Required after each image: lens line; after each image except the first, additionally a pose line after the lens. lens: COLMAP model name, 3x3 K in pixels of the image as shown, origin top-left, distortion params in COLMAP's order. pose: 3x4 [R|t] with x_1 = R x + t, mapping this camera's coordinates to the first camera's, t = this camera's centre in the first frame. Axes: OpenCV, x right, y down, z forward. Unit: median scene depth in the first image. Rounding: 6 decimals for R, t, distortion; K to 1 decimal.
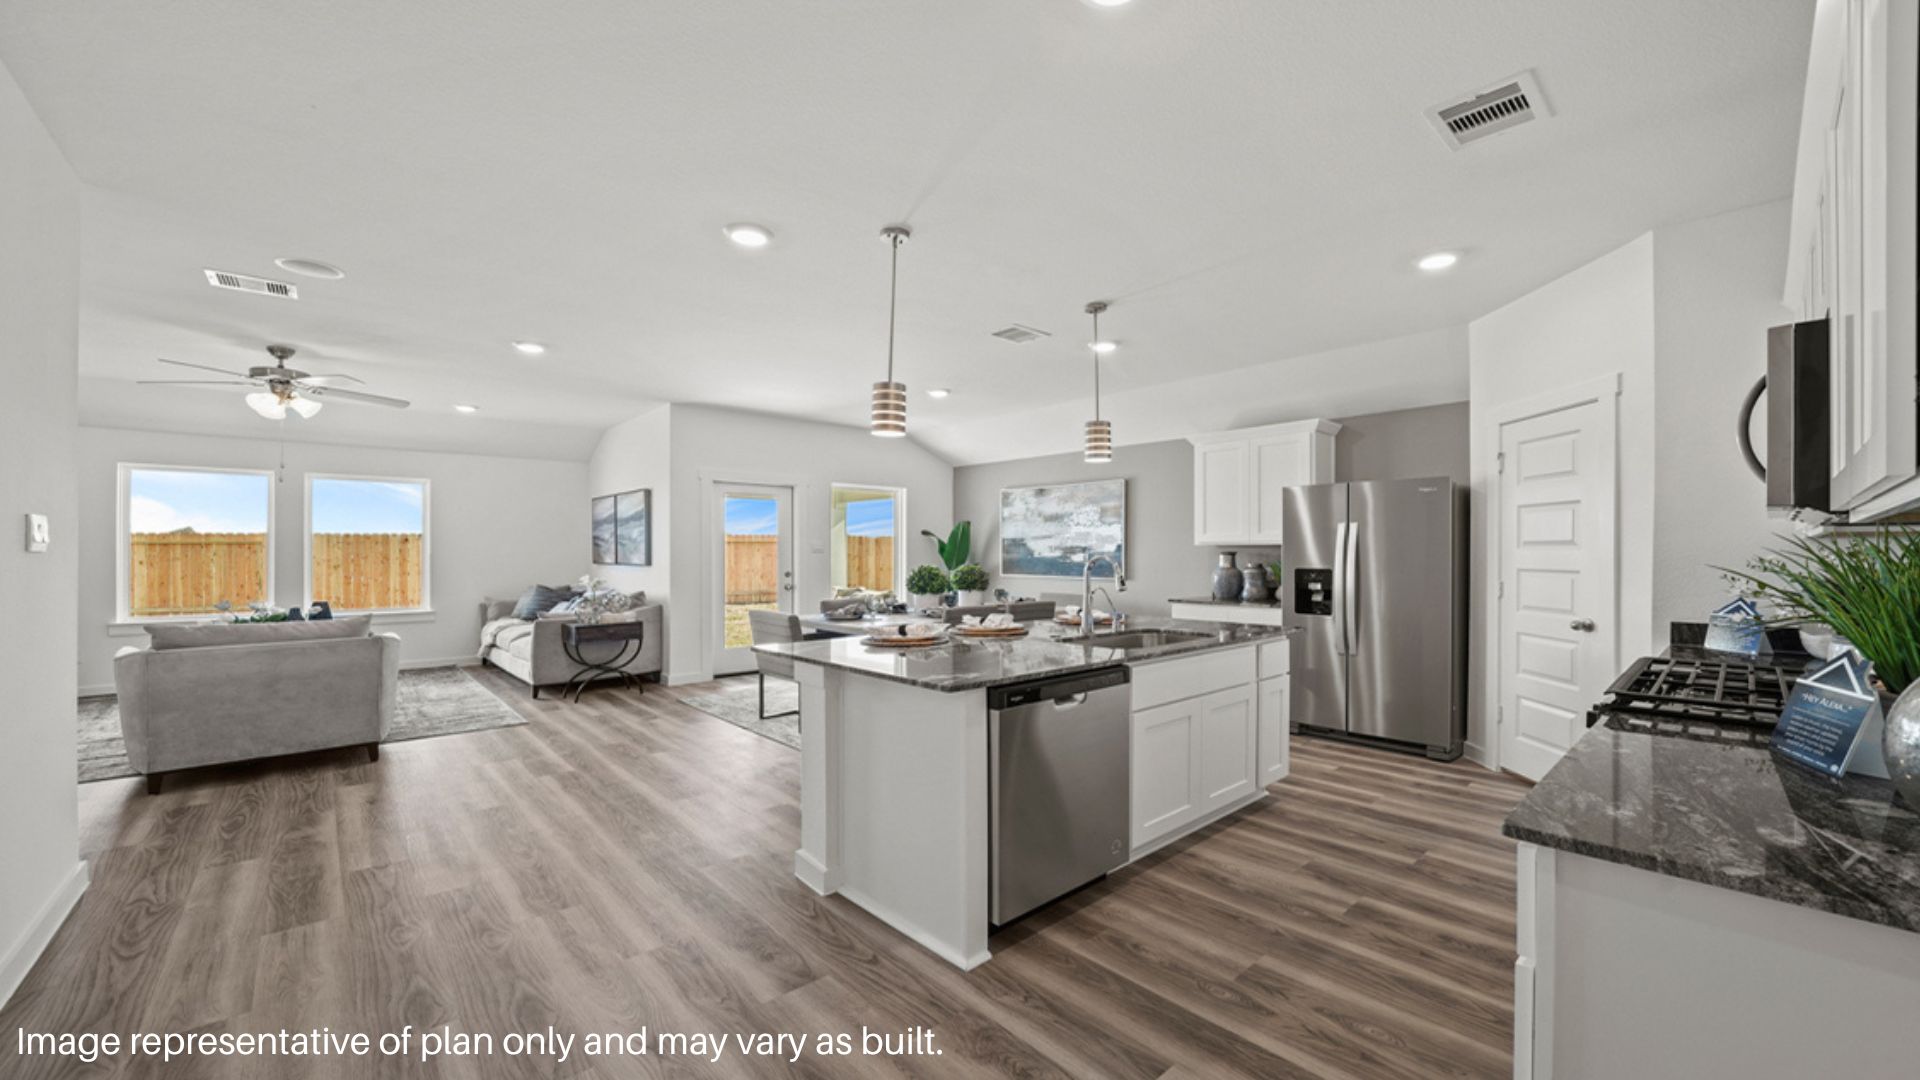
lens RADIAL K [[741.4, 0, 969.3], [0, 741.4, 551.0], [0, 0, 1]] dist [-0.012438, 0.001005]
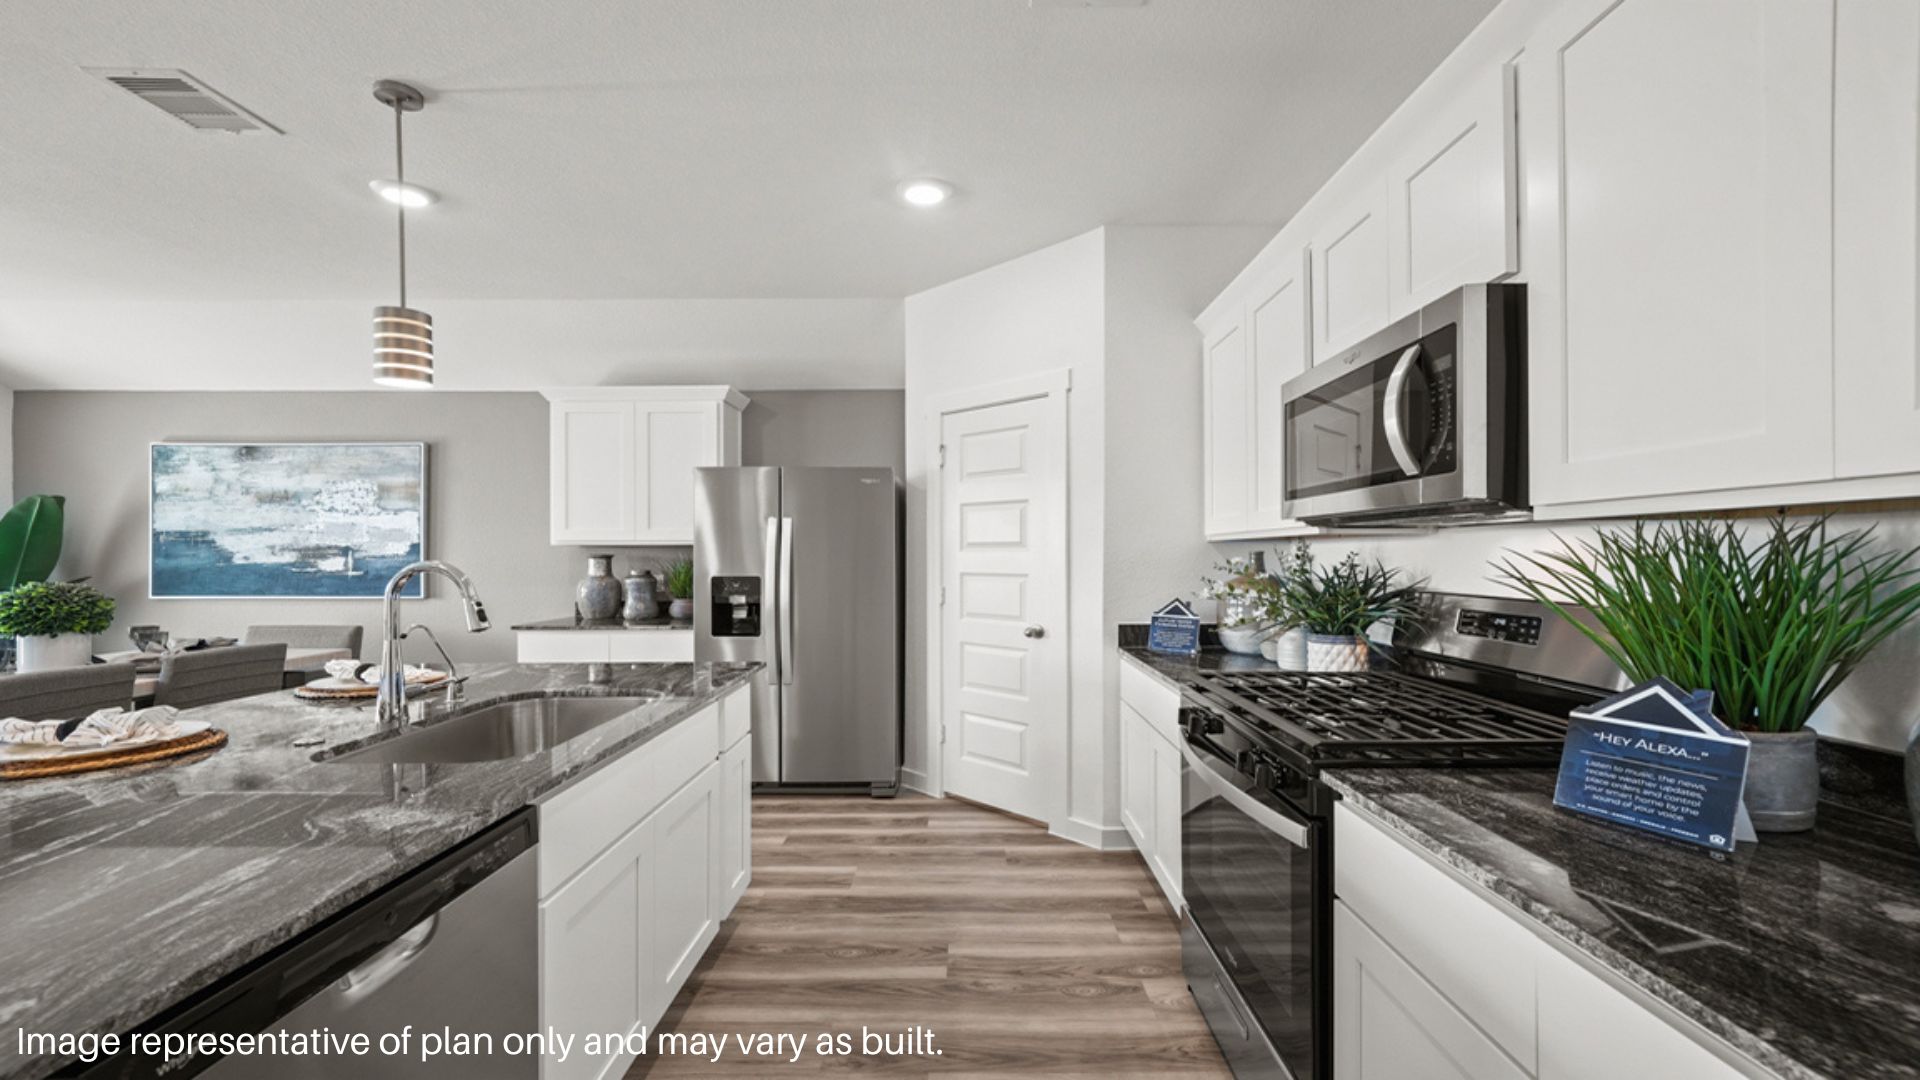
lens RADIAL K [[787.9, 0, 976.5], [0, 787.9, 553.6], [0, 0, 1]] dist [-0.003041, 0.000658]
pose [[0.660821, 0.000009, 0.750543, 0.021164], [0.000190, 1.000000, -0.000179, 0.000535], [-0.750543, 0.000261, 0.660821, 0.319100]]
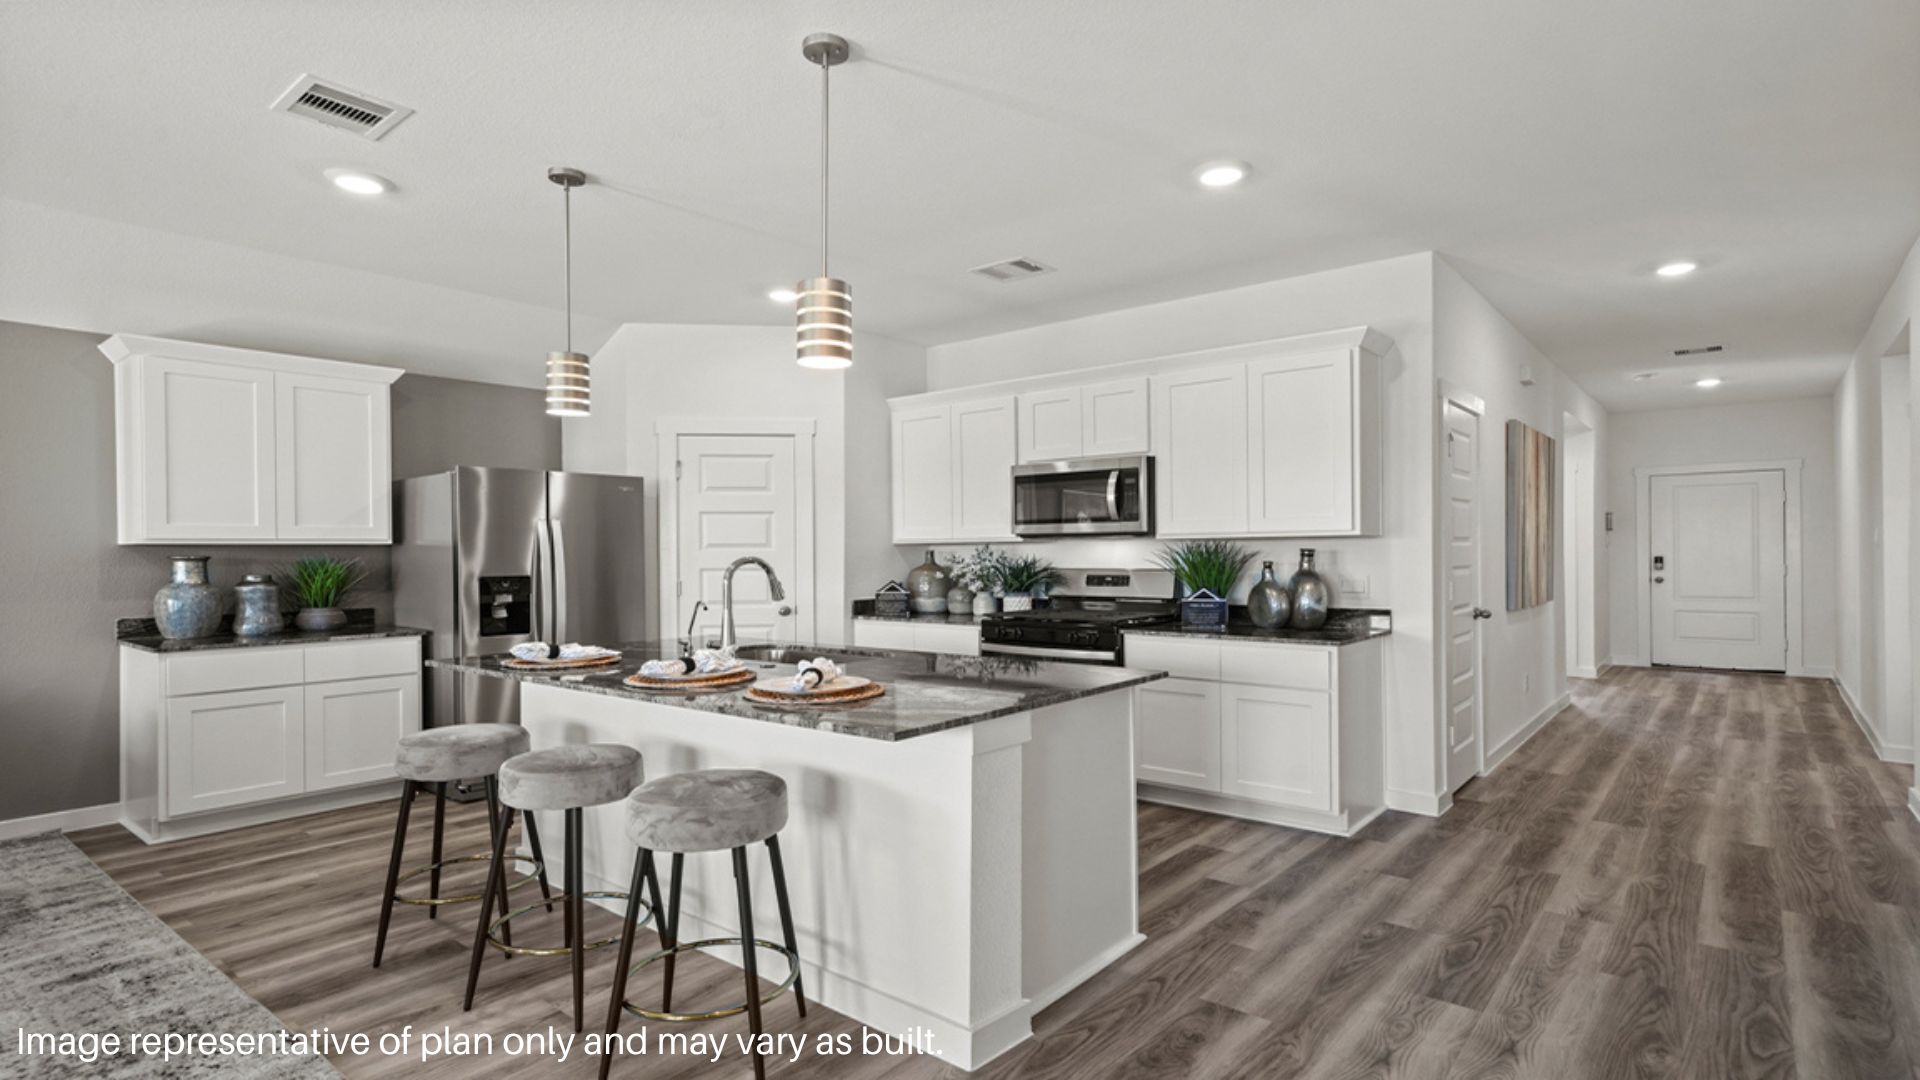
lens RADIAL K [[998.7, 0, 966.5], [0, 998.7, 540.9], [0, 0, 1]] dist [0.032078, -0.001170]
pose [[-0.173117, 0.011851, 0.984830, -0.763933], [0.004575, 0.999926, -0.011228, 0.001140], [-0.984891, 0.002562, -0.173159, 0.817219]]
